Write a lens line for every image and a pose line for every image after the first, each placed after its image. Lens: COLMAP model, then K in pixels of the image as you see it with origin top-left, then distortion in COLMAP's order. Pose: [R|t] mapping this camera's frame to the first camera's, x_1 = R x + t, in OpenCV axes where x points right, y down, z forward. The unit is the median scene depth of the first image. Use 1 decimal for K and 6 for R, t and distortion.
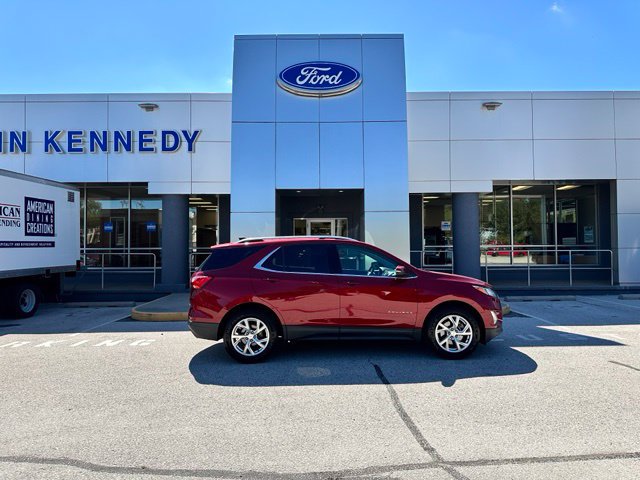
lens RADIAL K [[450.9, 0, 322.3], [0, 450.9, 238.3], [0, 0, 1]] dist [0.055862, -0.075610]
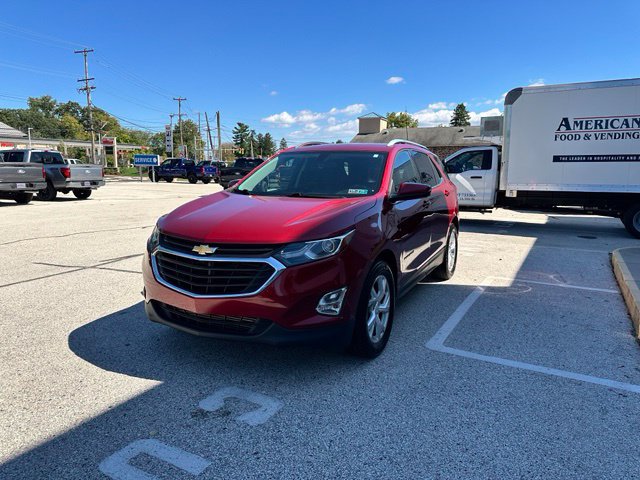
lens RADIAL K [[450.9, 0, 324.9], [0, 450.9, 237.5], [0, 0, 1]] dist [0.055862, -0.075610]
pose [[-0.481316, 0.133275, -0.866356, 0.444479], [0.011741, 0.989265, 0.145660, 0.029662], [0.876468, 0.059936, -0.477714, 0.861765]]
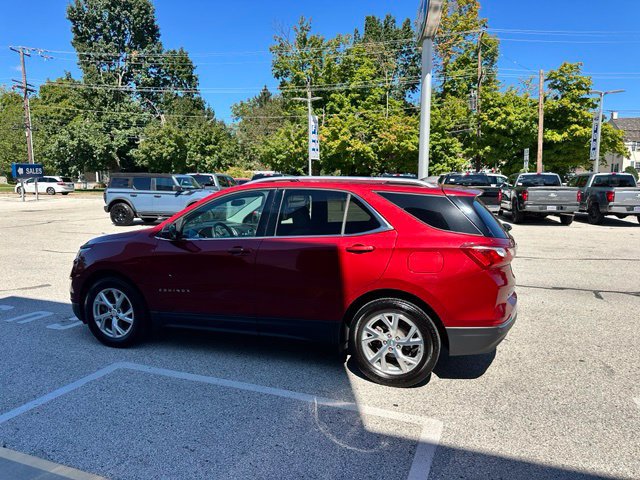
lens RADIAL K [[450.9, 0, 318.8], [0, 450.9, 245.2], [0, 0, 1]] dist [0.055862, -0.075610]
pose [[-0.934288, -0.040127, 0.354254, -0.163877], [0.000590, 0.993470, 0.114088, 0.014417], [-0.356519, 0.106800, -0.928164, 1.064485]]
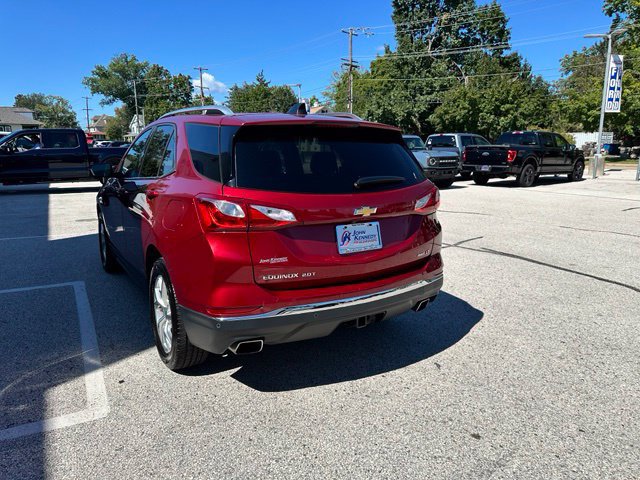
lens RADIAL K [[450.9, 0, 317.1], [0, 450.9, 241.4], [0, 0, 1]] dist [0.055862, -0.075610]
pose [[-0.489853, -0.163758, 0.856287, -0.374073], [-0.013118, 0.983473, 0.180577, 0.032567], [-0.871706, 0.077224, -0.483906, 0.785792]]
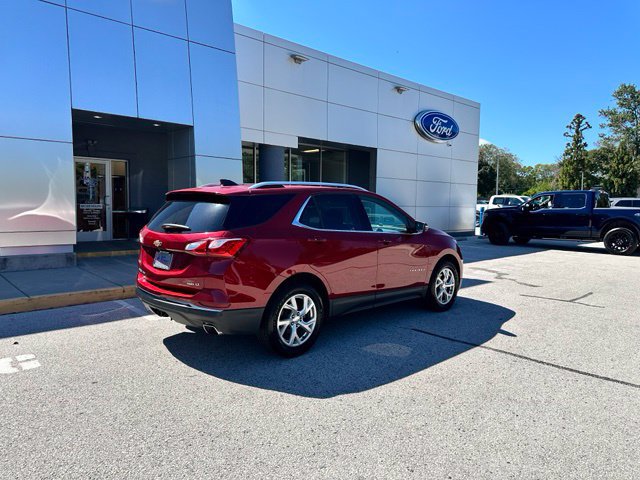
lens RADIAL K [[450.9, 0, 323.0], [0, 450.9, 237.9], [0, 0, 1]] dist [0.055862, -0.075610]
pose [[0.734709, -0.029624, 0.677735, -0.345595], [-0.036953, 0.995815, 0.083586, 0.015869], [-0.677375, -0.086456, 0.730540, 0.262986]]
